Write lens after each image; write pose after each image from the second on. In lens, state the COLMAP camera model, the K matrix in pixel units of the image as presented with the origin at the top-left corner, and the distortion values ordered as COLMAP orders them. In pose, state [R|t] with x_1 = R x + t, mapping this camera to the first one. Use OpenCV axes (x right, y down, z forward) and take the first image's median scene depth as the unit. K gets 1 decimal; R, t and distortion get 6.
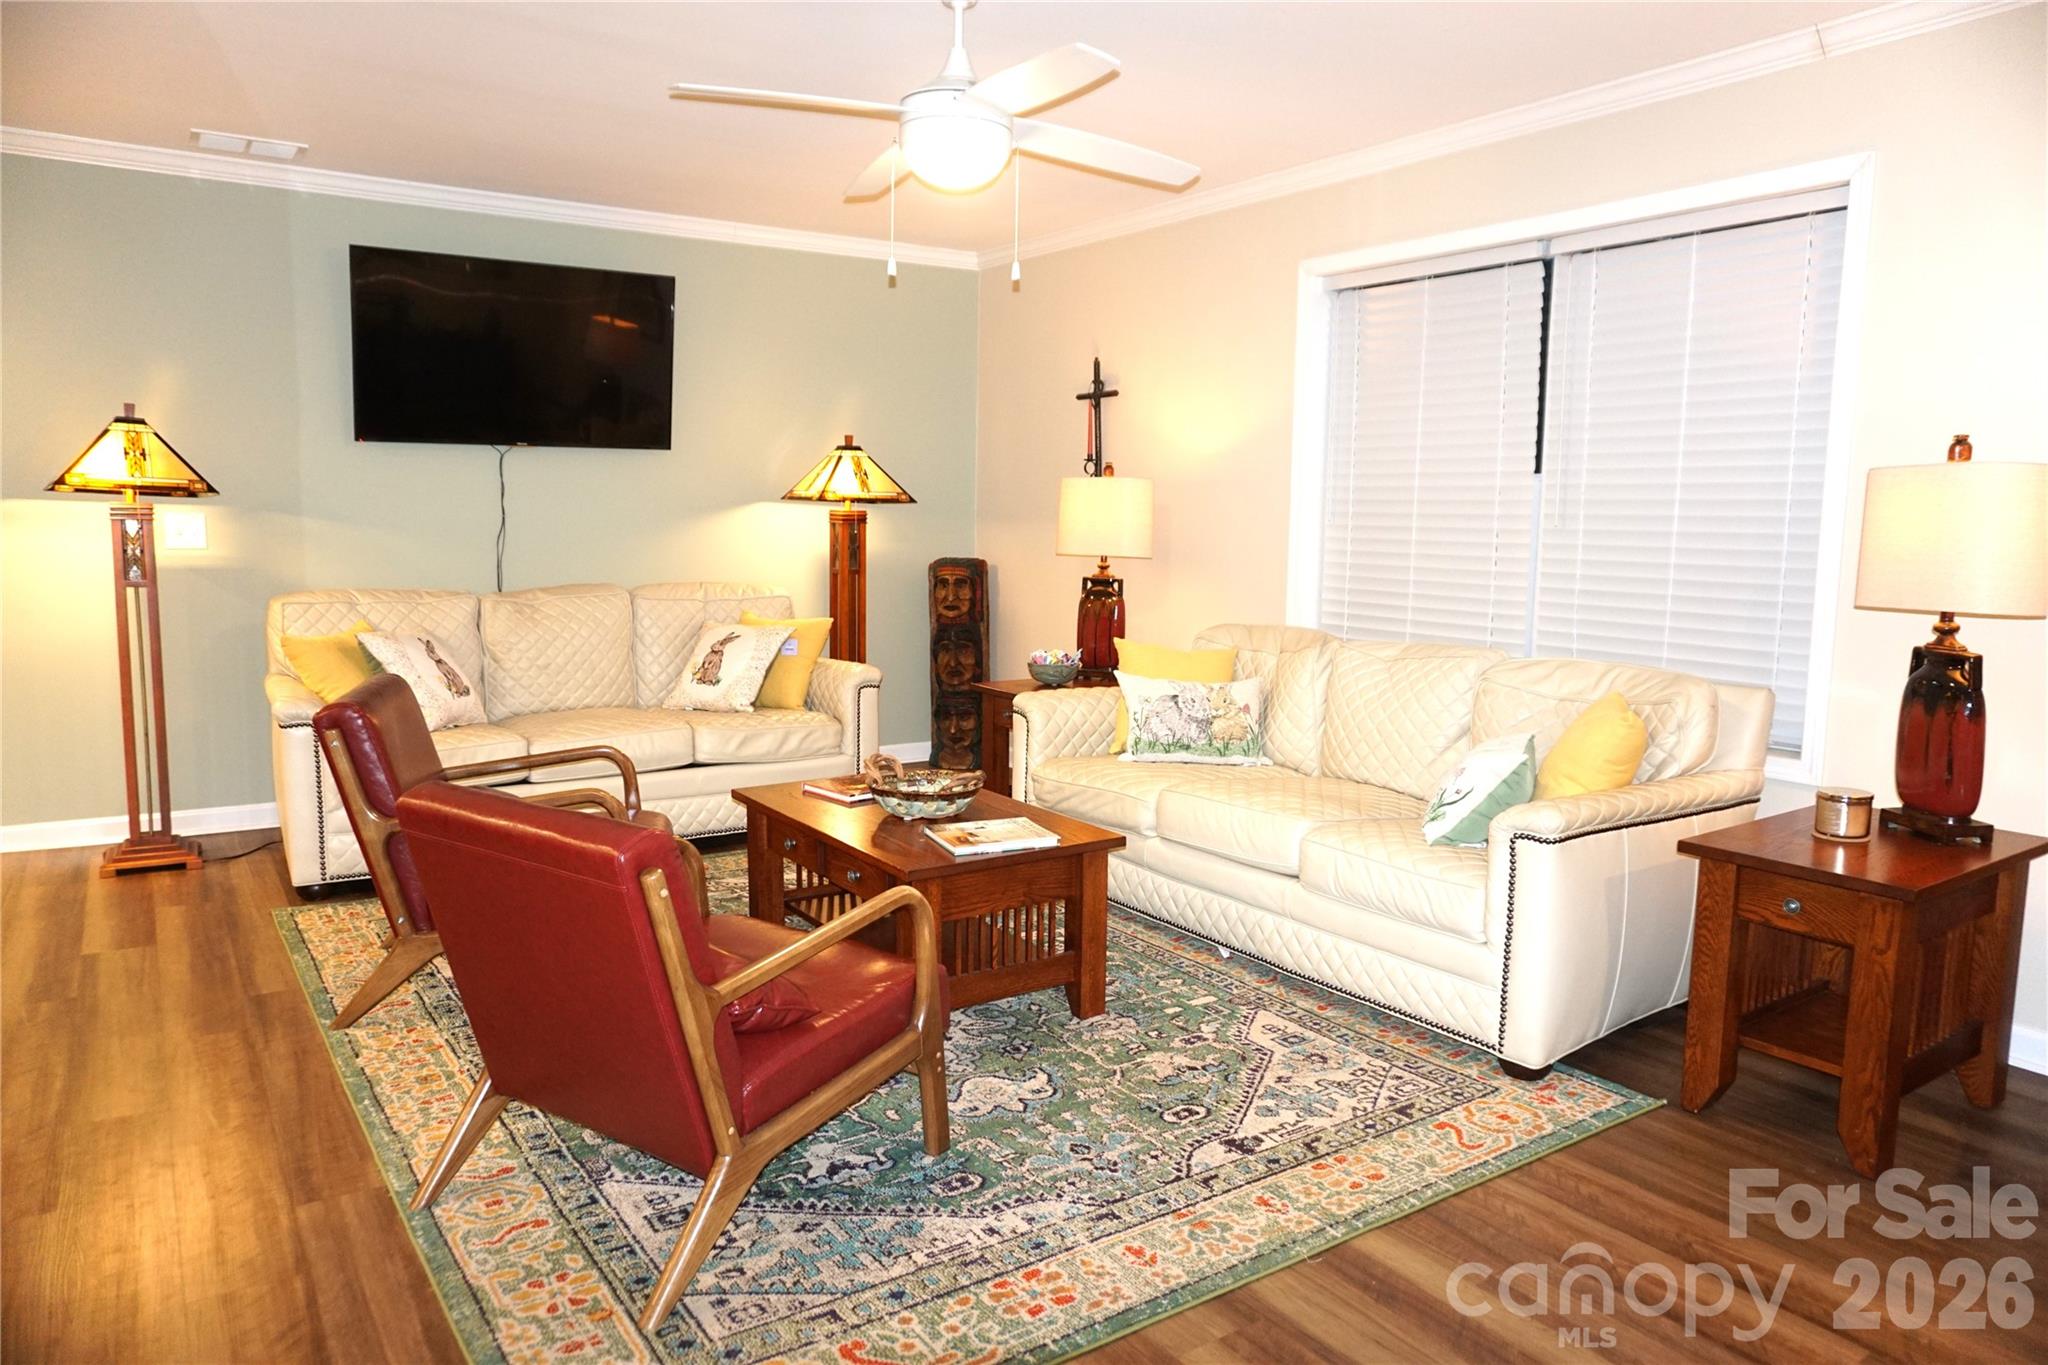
lens RADIAL K [[1356.2, 0, 1020.0], [0, 1356.2, 685.3], [0, 0, 1]] dist [-0.035655, 0.014331]
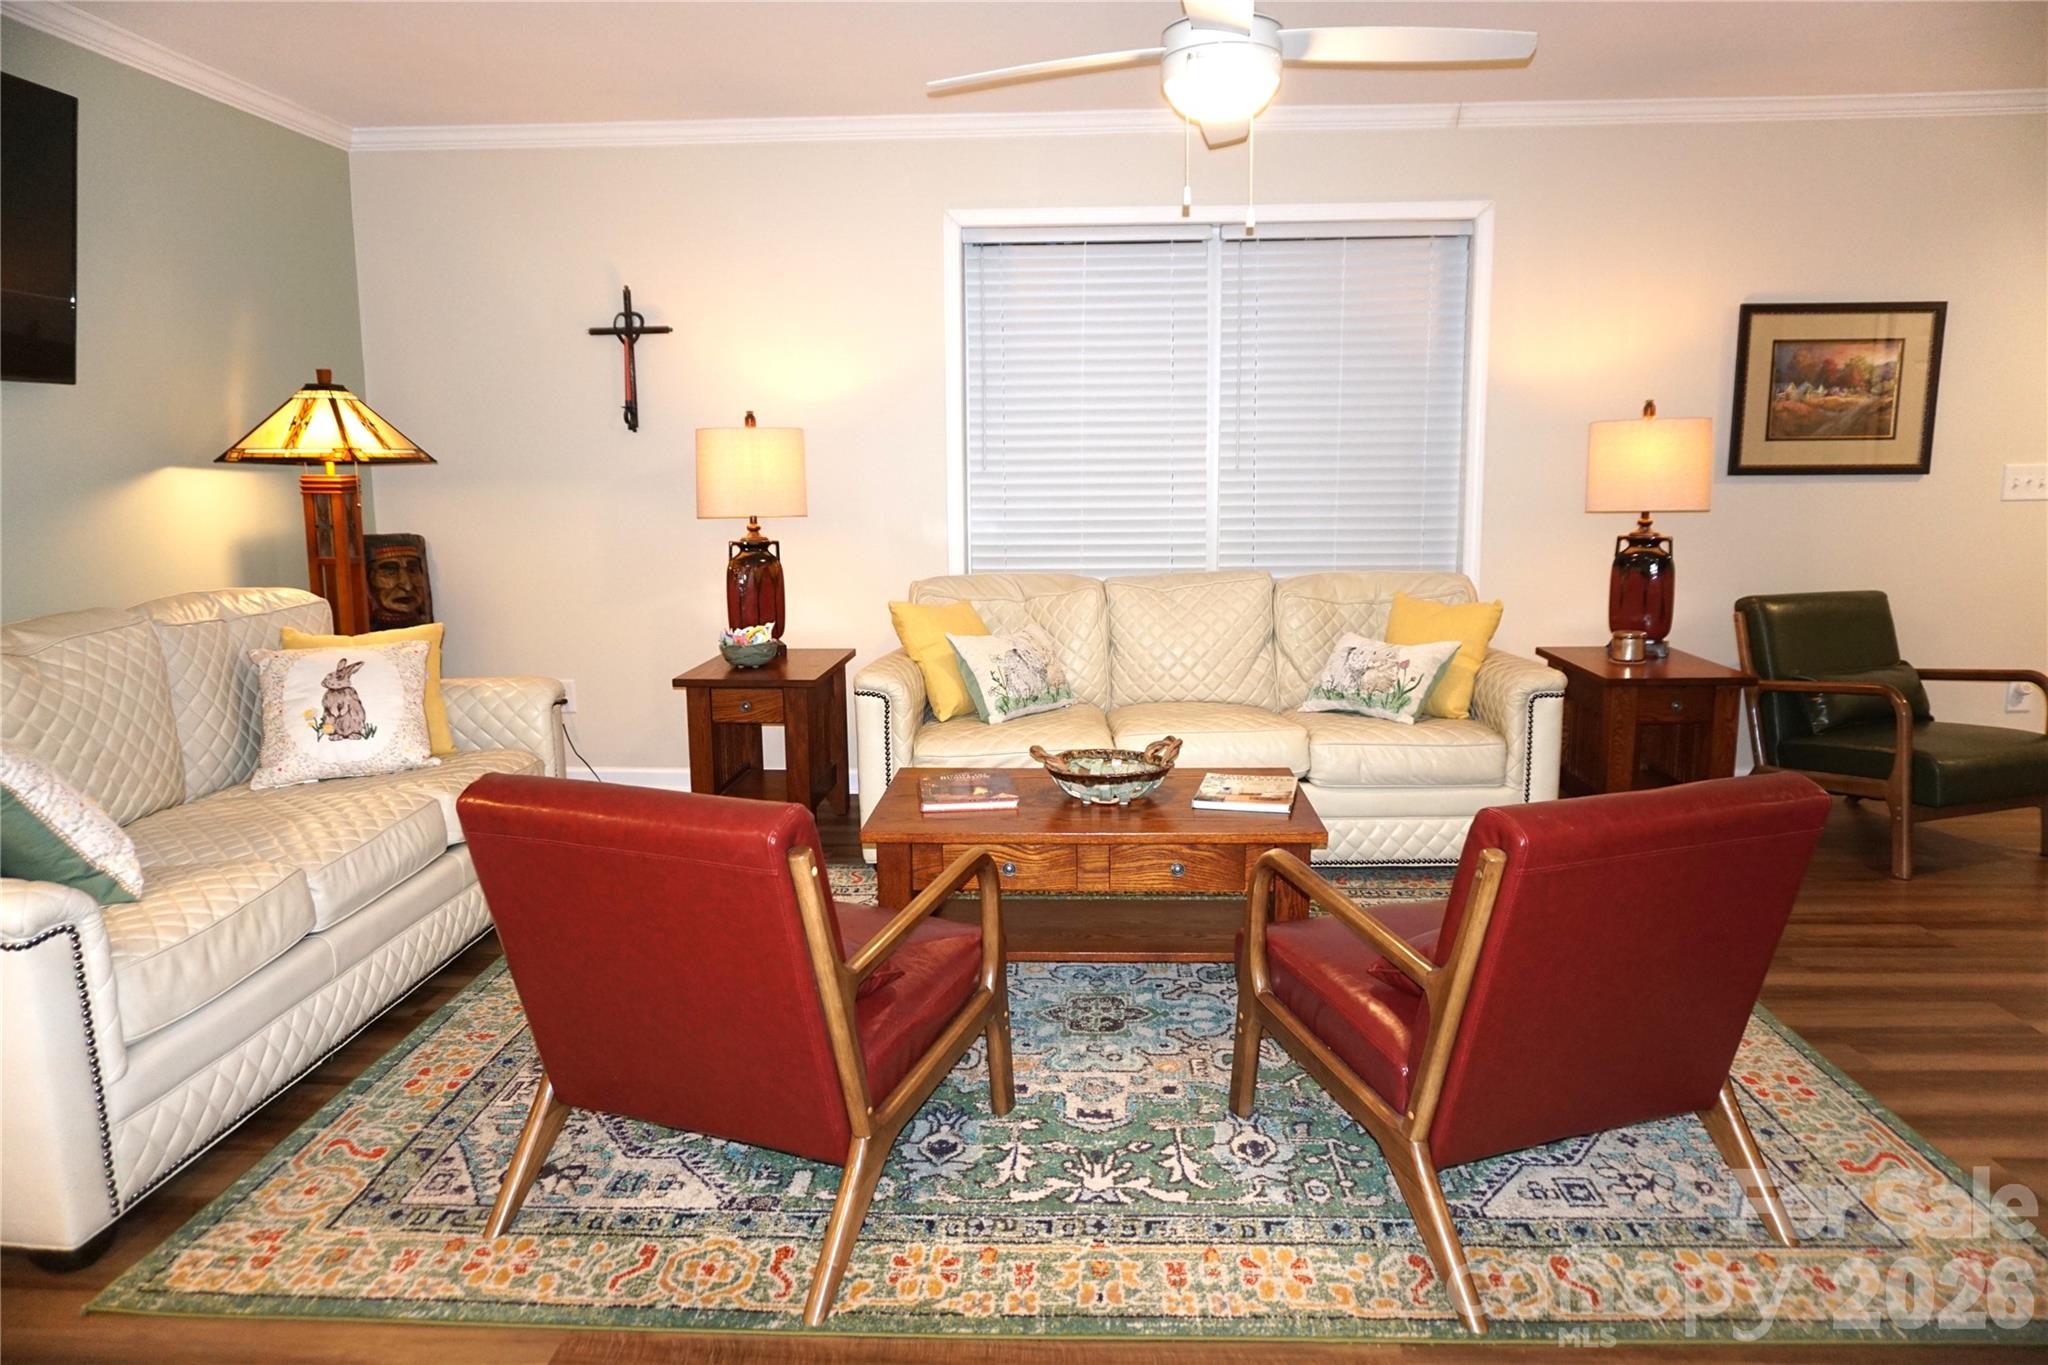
lens RADIAL K [[1356.2, 0, 1023.3], [0, 1356.2, 684.0], [0, 0, 1]] dist [-0.035655, 0.014331]
pose [[0.592818, -0.148551, 0.791517, -0.553240], [0.121787, 0.988074, 0.094227, -0.049245], [-0.796075, 0.040537, 0.603839, 0.329891]]
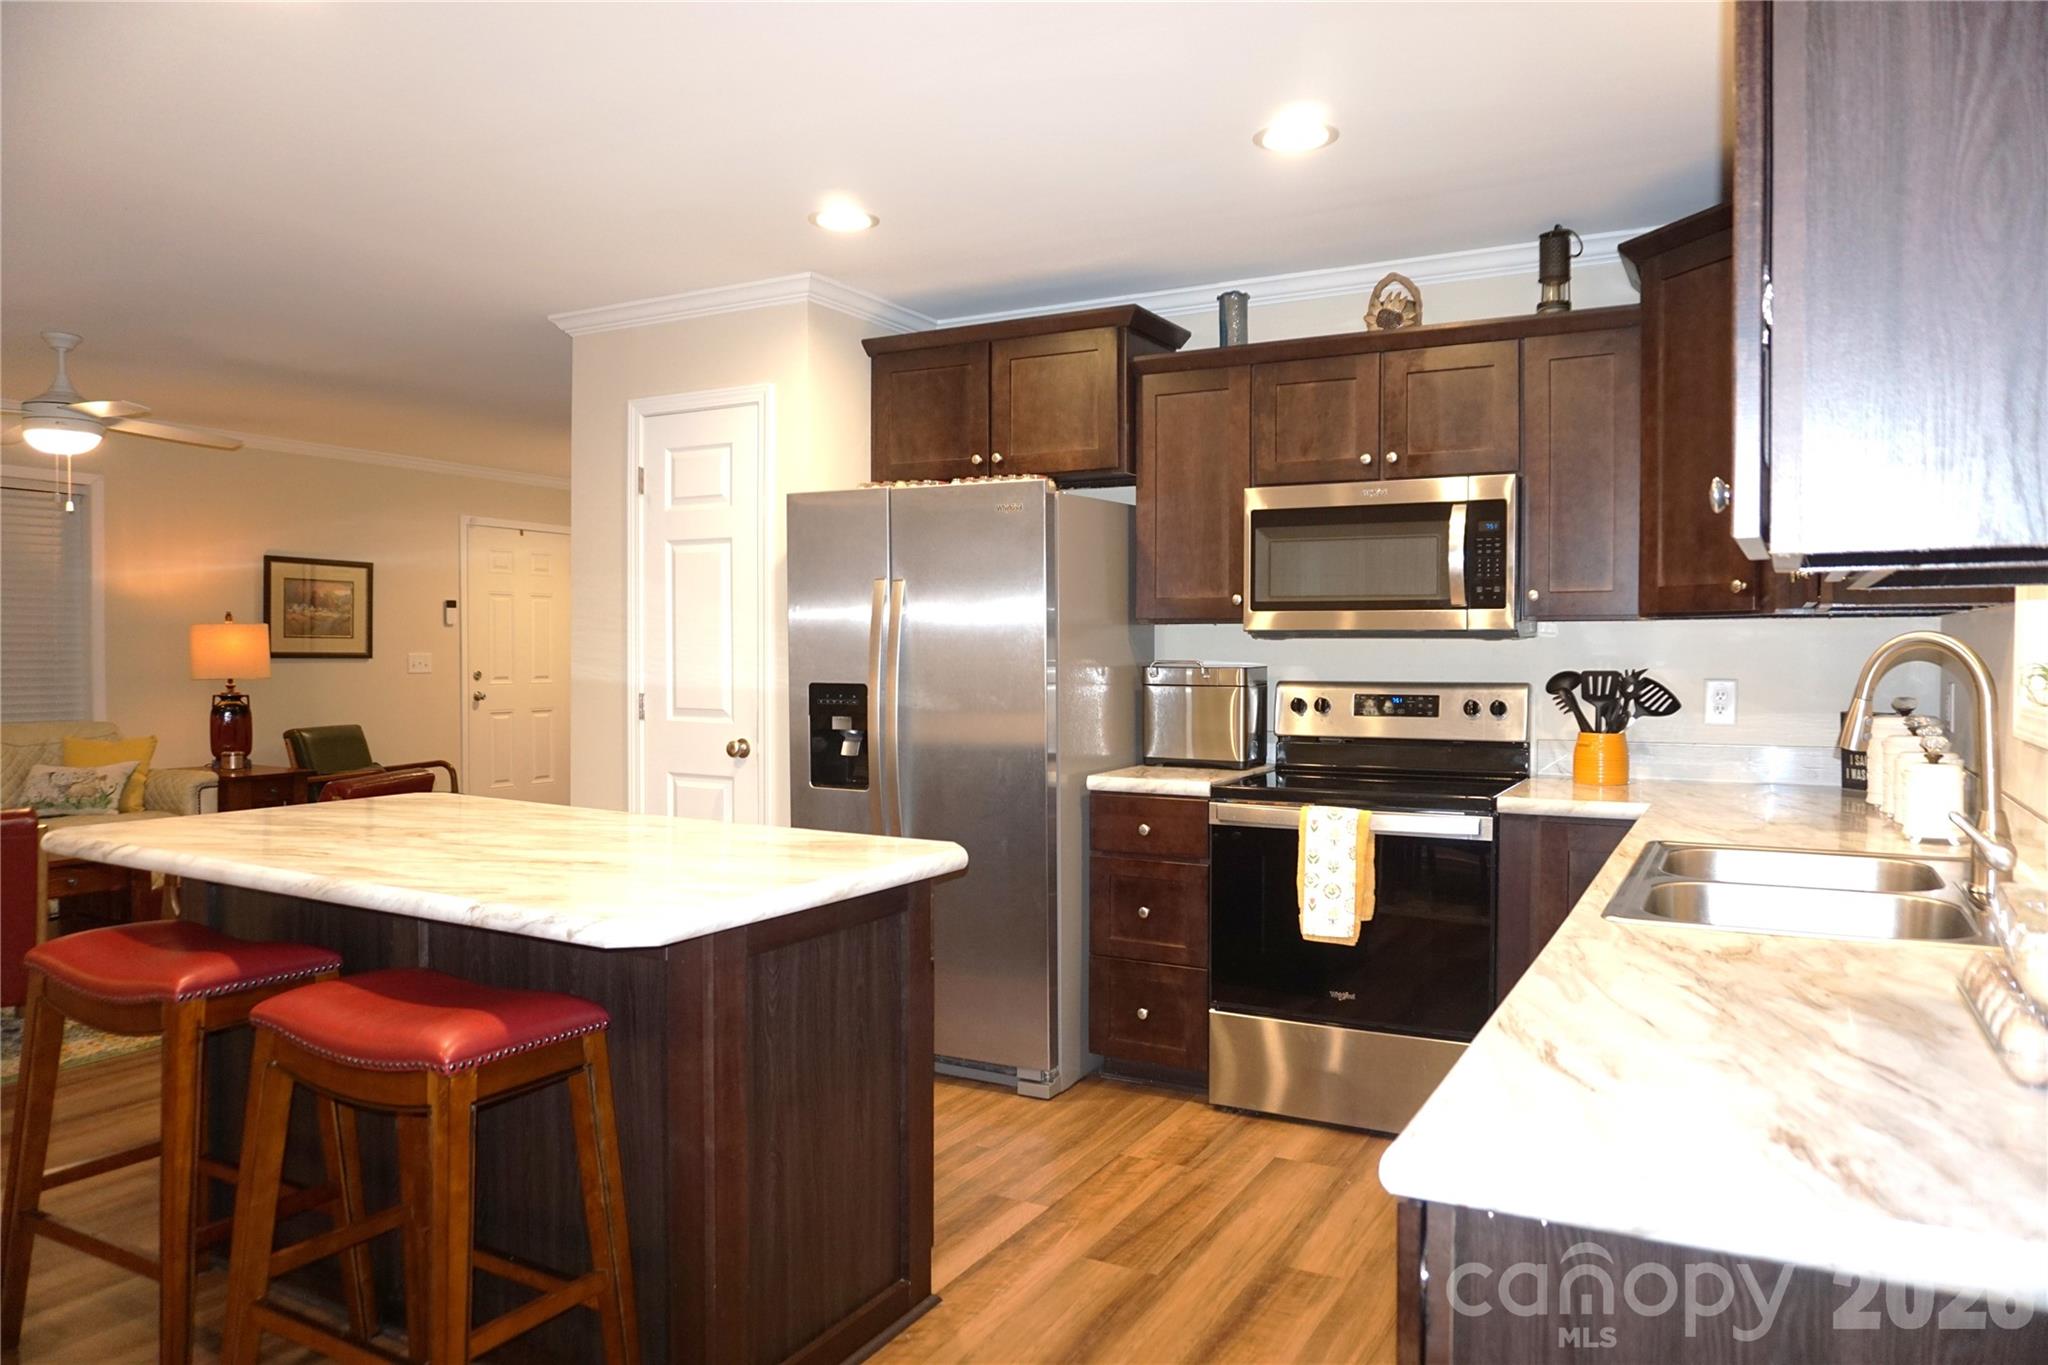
lens RADIAL K [[1356.2, 0, 1017.3], [0, 1356.2, 695.5], [0, 0, 1]] dist [-0.035655, 0.014331]
pose [[-0.467553, -0.043704, 0.882884, -1.224553], [0.098298, 0.990012, 0.101063, -0.072236], [-0.878483, 0.134038, -0.458587, 0.449627]]
